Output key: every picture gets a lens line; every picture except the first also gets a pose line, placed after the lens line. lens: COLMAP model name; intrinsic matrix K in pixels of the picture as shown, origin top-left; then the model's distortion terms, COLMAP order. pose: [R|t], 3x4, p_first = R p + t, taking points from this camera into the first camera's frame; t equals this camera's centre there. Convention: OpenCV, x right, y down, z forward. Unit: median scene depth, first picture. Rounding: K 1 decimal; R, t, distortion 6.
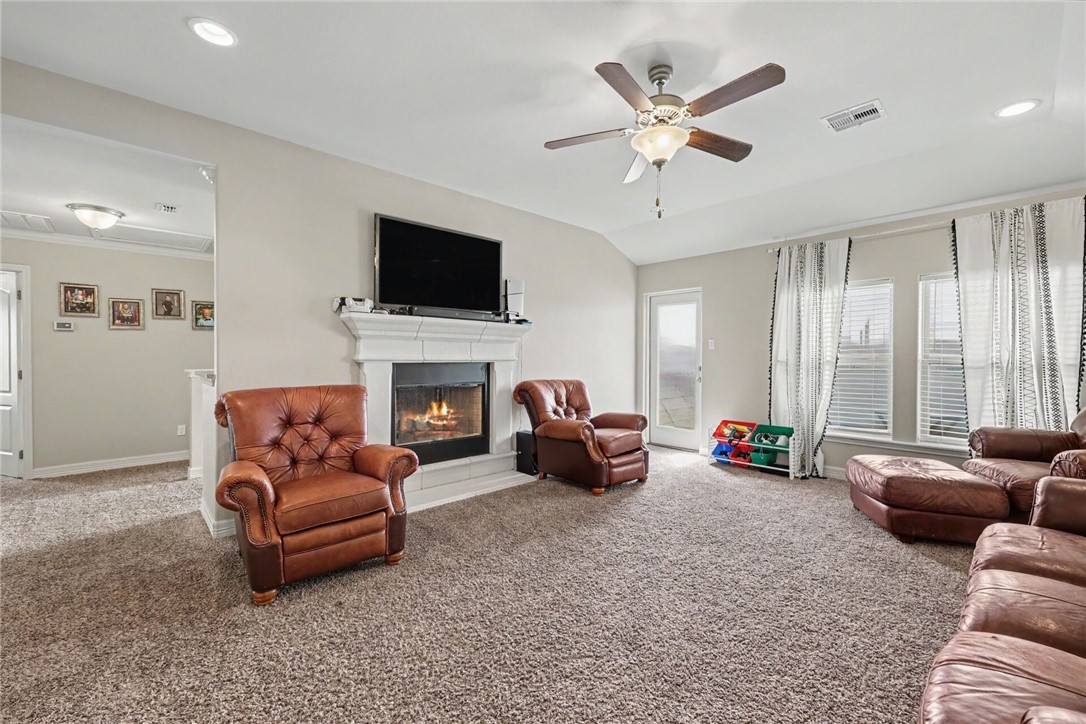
lens RADIAL K [[449.2, 0, 540.0], [0, 449.2, 363.2], [0, 0, 1]] dist [0.003952, 0.000503]
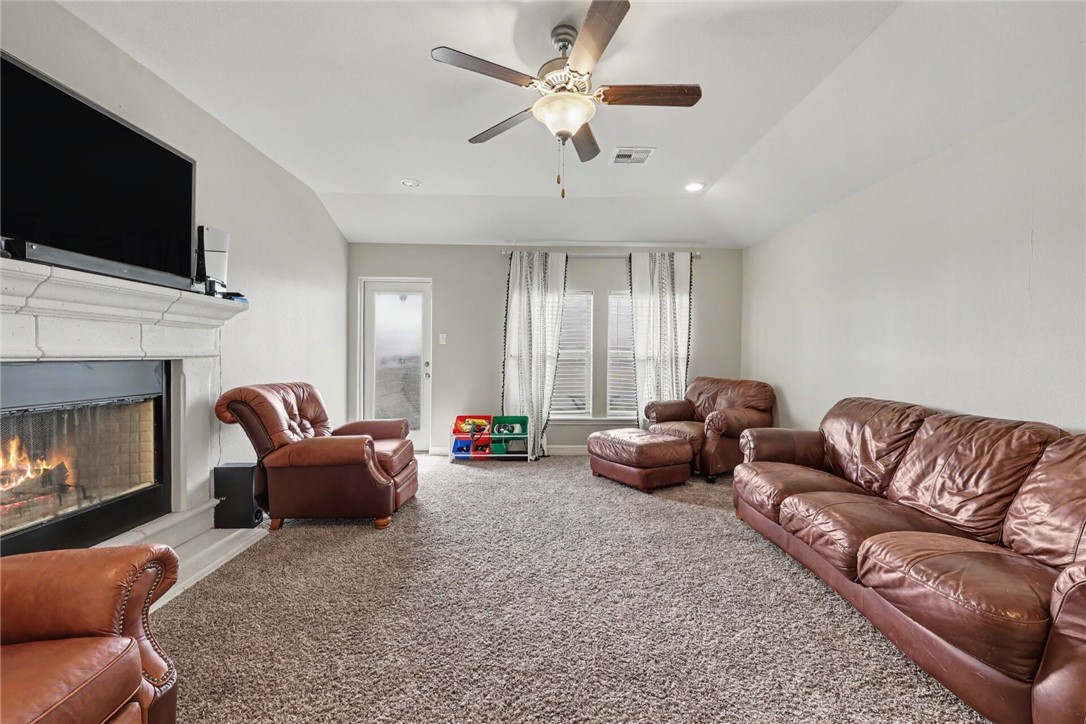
lens RADIAL K [[449.2, 0, 543.8], [0, 449.2, 361.7], [0, 0, 1]] dist [0.003952, 0.000503]
pose [[0.654489, -0.012258, 0.755972, -0.245553], [0.007088, 0.999924, 0.010077, -0.001228], [-0.756038, -0.001237, 0.654527, 0.242404]]
